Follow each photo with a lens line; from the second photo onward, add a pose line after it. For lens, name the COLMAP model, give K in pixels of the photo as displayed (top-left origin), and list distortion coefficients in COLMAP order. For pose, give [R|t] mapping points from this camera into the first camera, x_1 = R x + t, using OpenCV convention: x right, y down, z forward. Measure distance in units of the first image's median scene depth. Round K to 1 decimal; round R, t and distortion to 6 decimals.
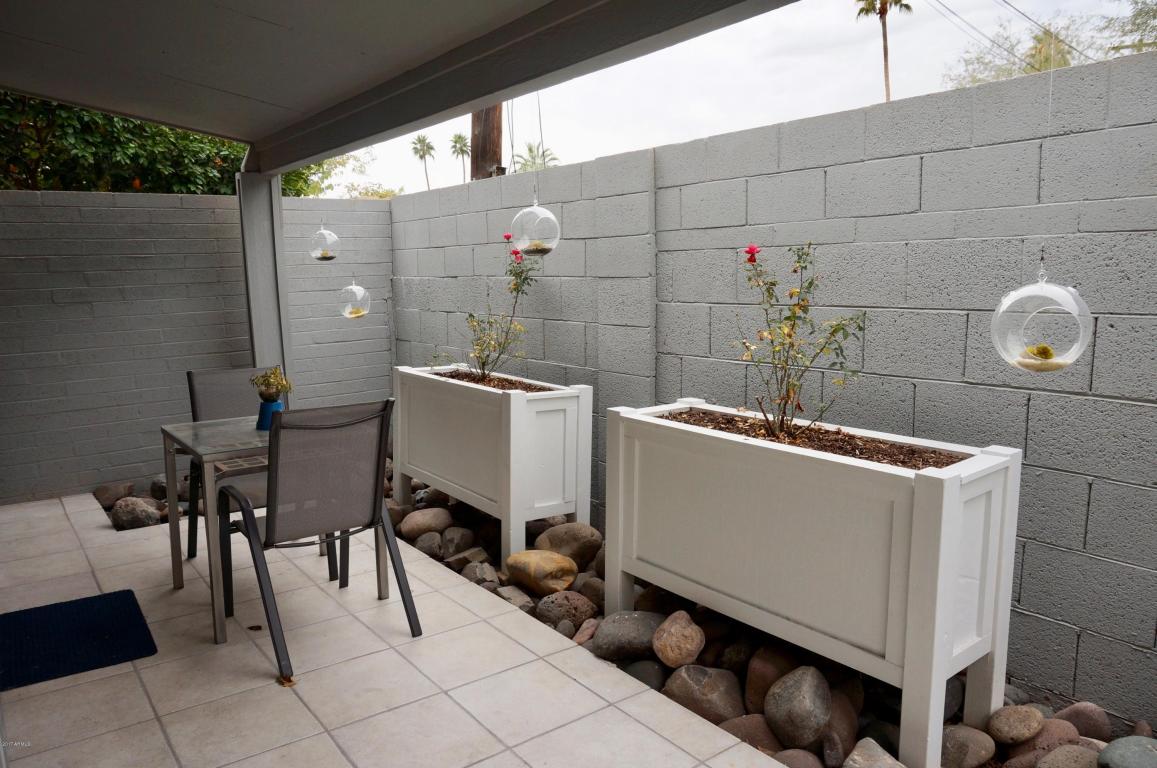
lens RADIAL K [[786.2, 0, 578.5], [0, 786.2, 384.0], [0, 0, 1]] dist [-0.012705, 0.002524]
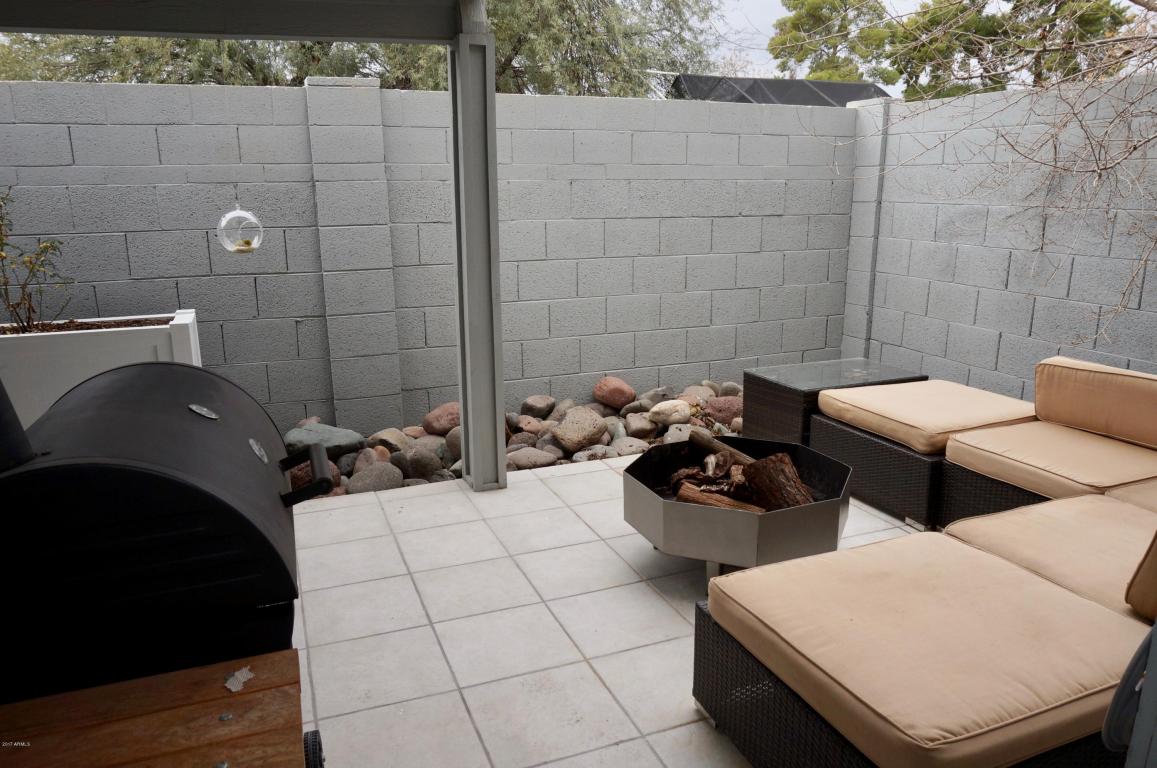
lens RADIAL K [[786.2, 0, 578.5], [0, 786.2, 384.0], [0, 0, 1]] dist [-0.012705, 0.002524]
pose [[0.288127, -0.218204, 0.932400, -0.728645], [0.146531, 0.972271, 0.182255, 0.045387], [-0.946315, 0.084113, 0.312111, -0.291087]]
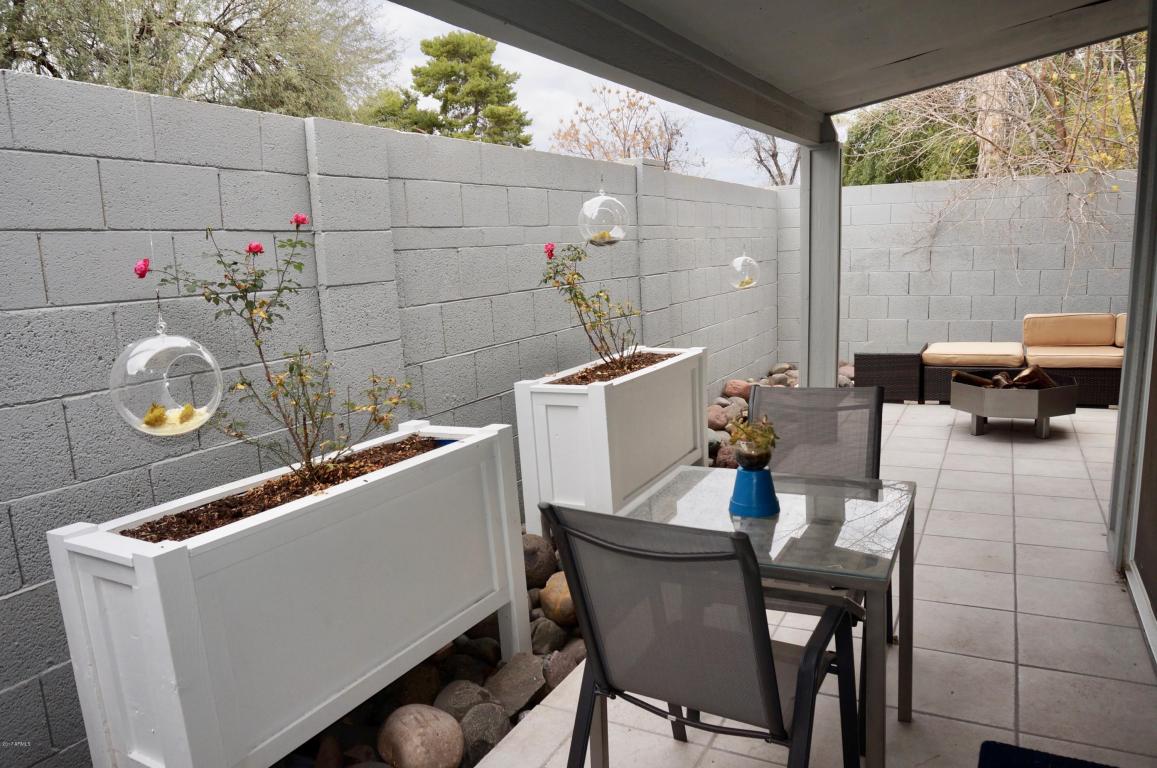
lens RADIAL K [[786.2, 0, 578.5], [0, 786.2, 384.0], [0, 0, 1]] dist [-0.012705, 0.002524]
pose [[-0.377370, -0.125529, 0.917515, -1.140242], [0.185492, 0.960445, 0.207695, -0.246701], [-0.907295, 0.248570, -0.339159, 1.666999]]
